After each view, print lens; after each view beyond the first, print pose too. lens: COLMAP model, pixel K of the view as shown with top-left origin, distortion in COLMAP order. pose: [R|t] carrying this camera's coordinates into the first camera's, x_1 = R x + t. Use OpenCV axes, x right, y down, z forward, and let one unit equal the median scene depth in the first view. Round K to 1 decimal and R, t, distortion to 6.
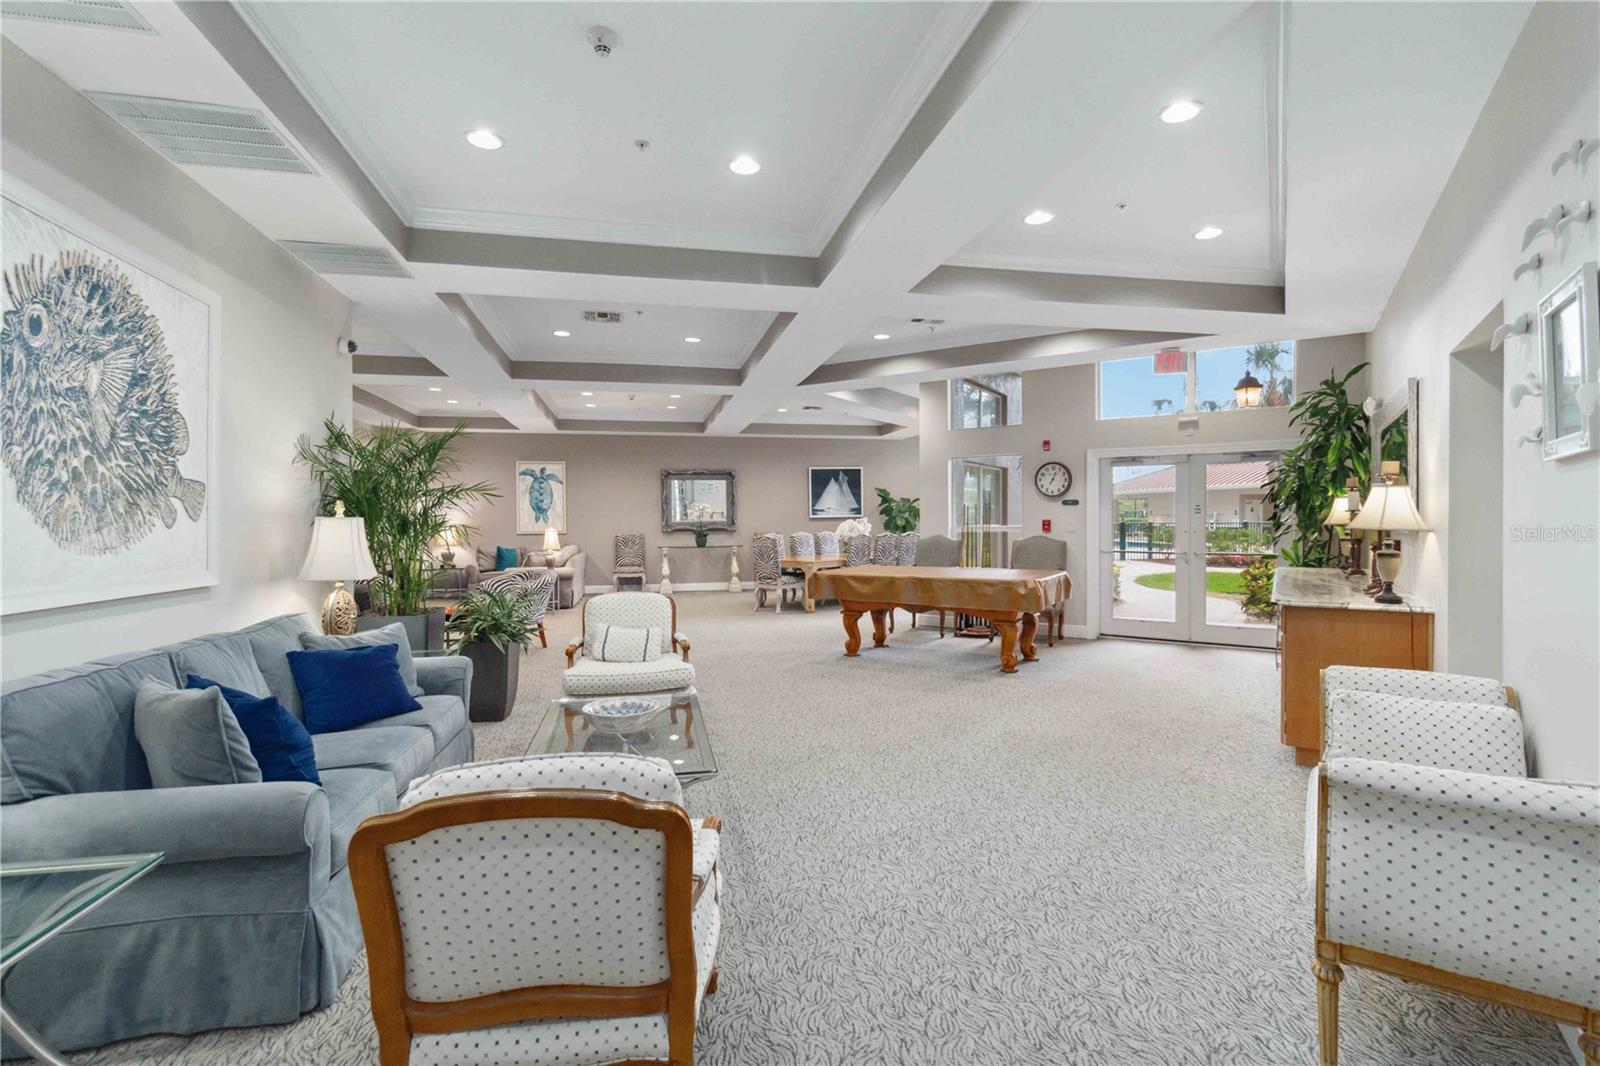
lens RADIAL K [[762.4, 0, 800.0], [0, 762.4, 533.0], [0, 0, 1]] dist [0.001177, 0.000248]
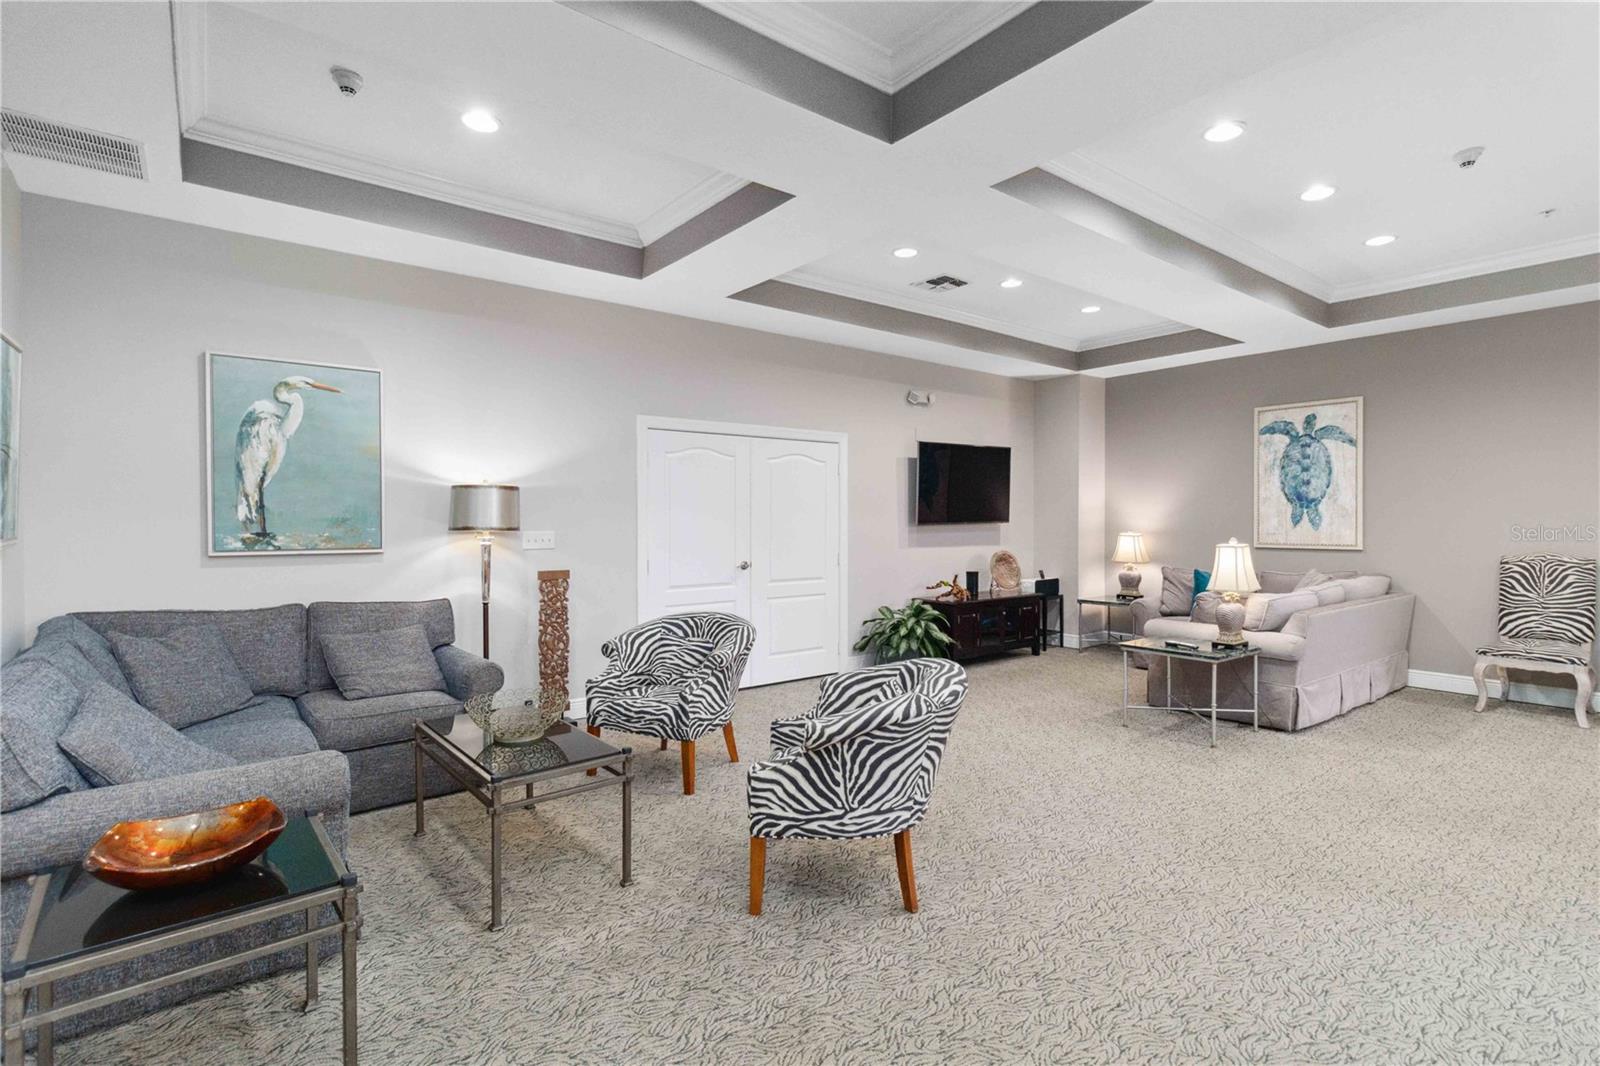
lens RADIAL K [[762.4, 0, 800.0], [0, 762.4, 533.0], [0, 0, 1]] dist [0.001177, 0.000248]
pose [[0.429039, 0.020533, -0.903053, -0.032833], [-0.015417, 0.999762, 0.015407, -0.011965], [0.903154, 0.007312, 0.429253, 0.493225]]
